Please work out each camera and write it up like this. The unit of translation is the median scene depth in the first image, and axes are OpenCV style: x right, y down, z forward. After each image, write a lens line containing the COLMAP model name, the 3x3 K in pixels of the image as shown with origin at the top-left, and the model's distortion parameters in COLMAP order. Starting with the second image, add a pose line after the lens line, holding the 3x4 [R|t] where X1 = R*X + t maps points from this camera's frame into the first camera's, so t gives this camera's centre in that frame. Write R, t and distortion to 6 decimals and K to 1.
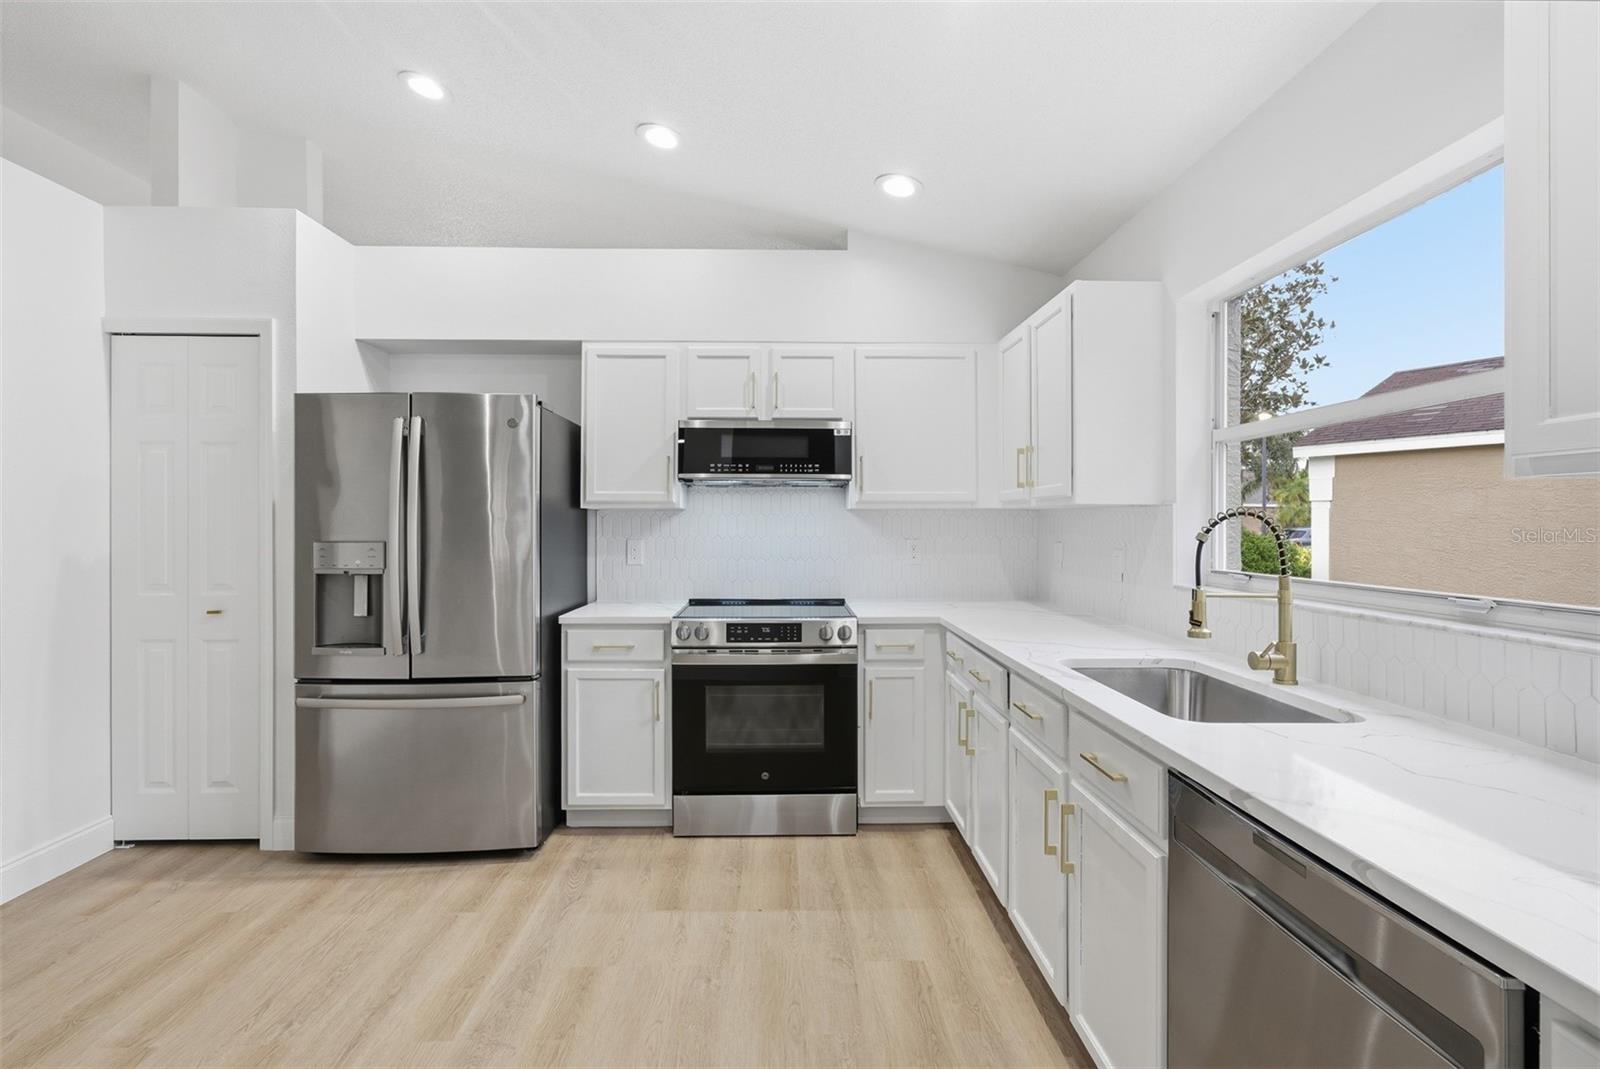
lens RADIAL K [[734.7, 0, 794.9], [0, 734.7, 526.1], [0, 0, 1]] dist [-0.000795, -0.000040]
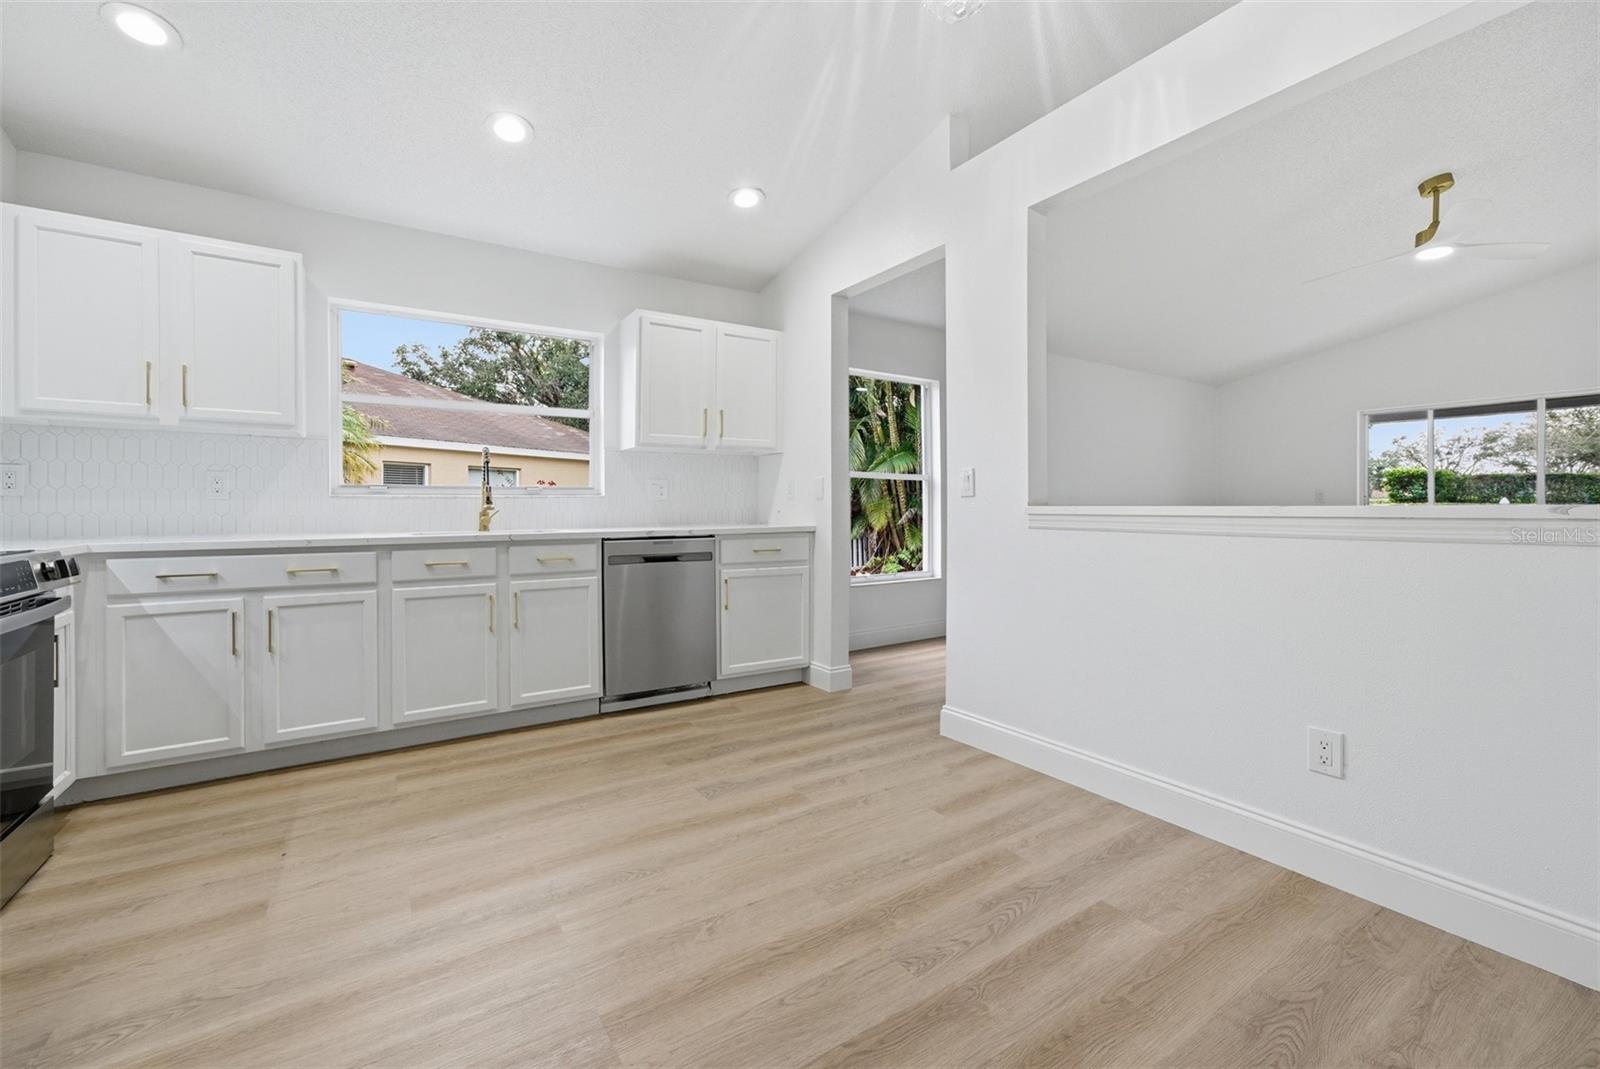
lens RADIAL K [[665.9, 0, 794.2], [0, 665.9, 508.0], [0, 0, 1]] dist [-0.004349, 0.000168]
pose [[-0.518722, -0.001074, 0.854942, -0.847874], [0.004378, 0.999983, 0.003913, 0.081962], [-0.854932, 0.005773, -0.518708, 0.711454]]
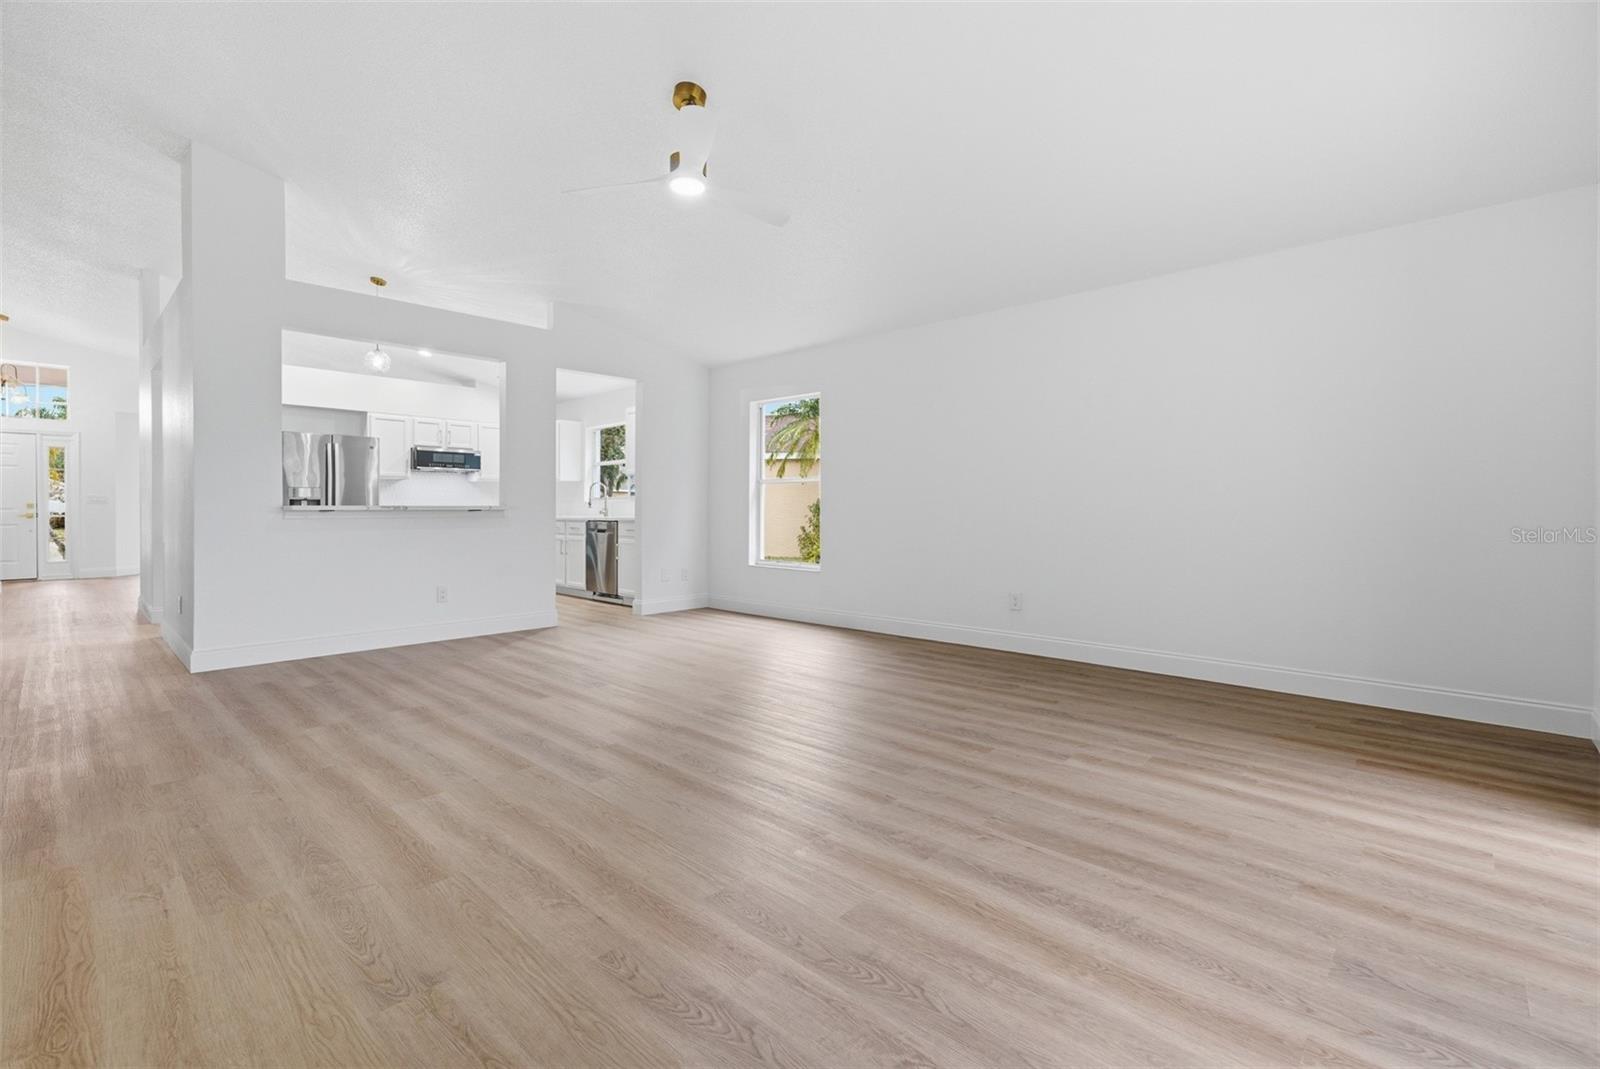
lens RADIAL K [[706.0, 0, 797.7], [0, 706.0, 506.8], [0, 0, 1]] dist [-0.016348, 0.006026]
pose [[0.709788, -0.000609, 0.704415, -1.046424], [0.003815, 0.999988, -0.002979, 0.095424], [-0.704405, 0.004802, 0.709782, -1.946056]]
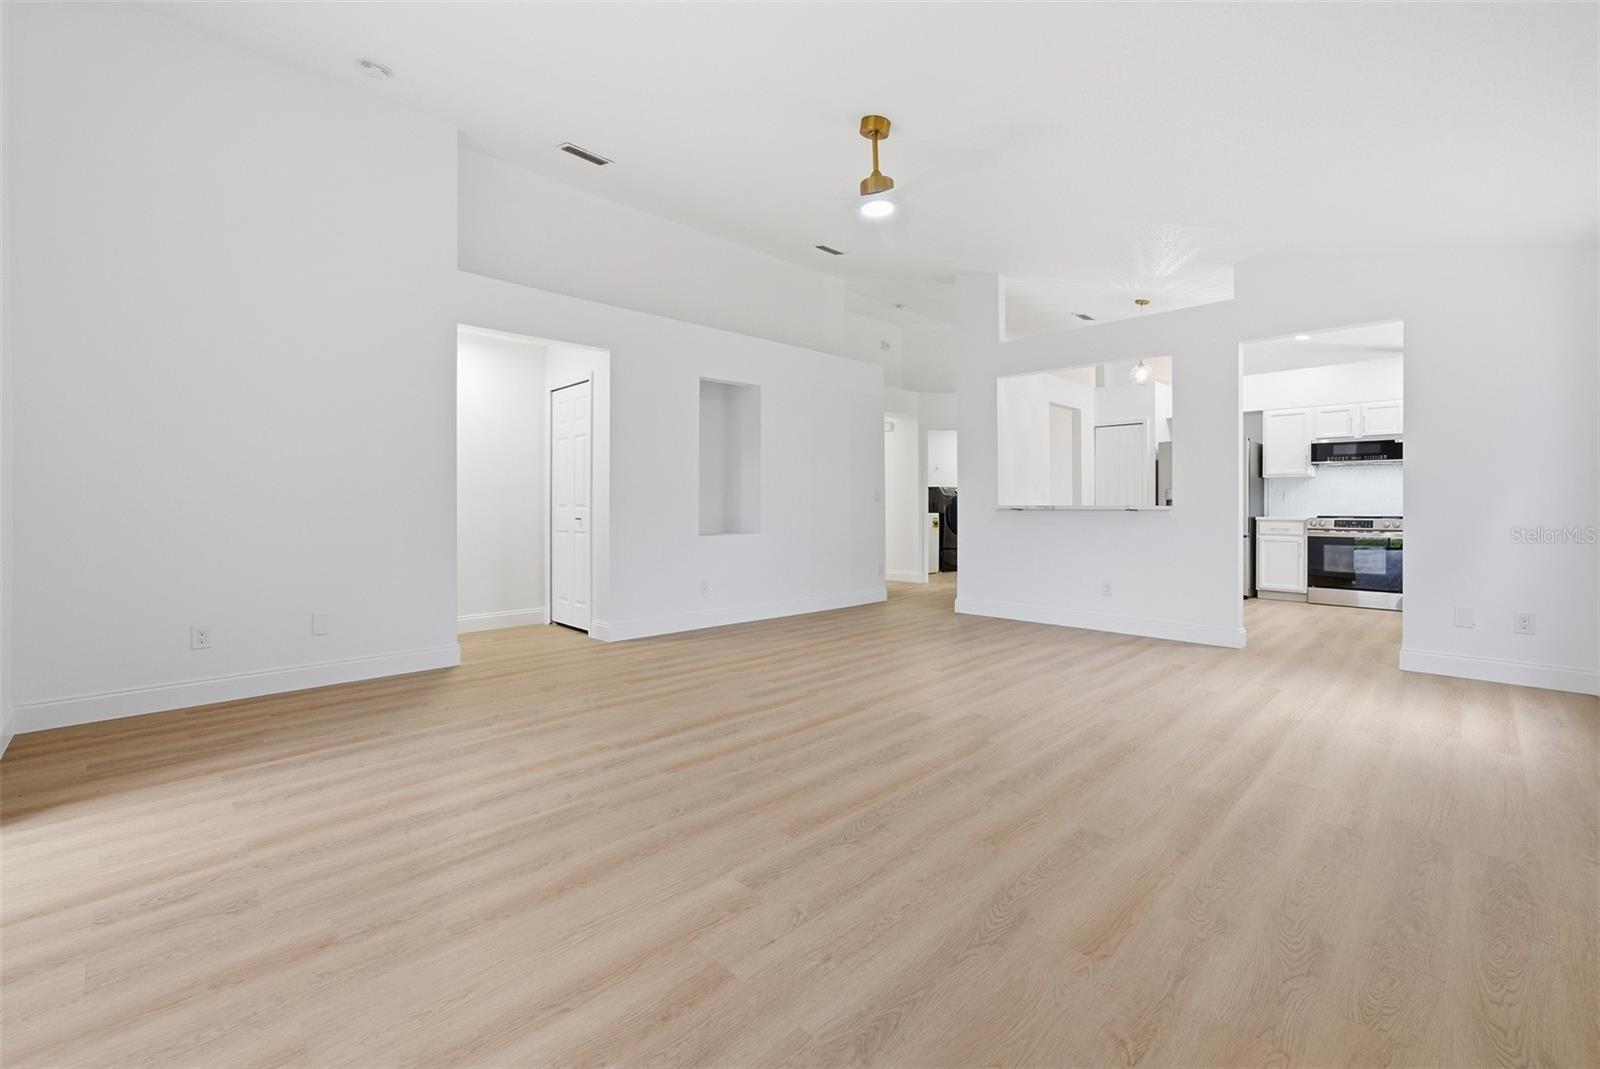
lens RADIAL K [[665.9, 0, 794.2], [0, 665.9, 508.0], [0, 0, 1]] dist [-0.004349, 0.000168]
pose [[0.679775, 0.003008, -0.733414, 0.316659], [-0.002898, 0.999995, 0.001415, 0.090599], [0.733415, 0.001163, 0.679780, -1.907836]]
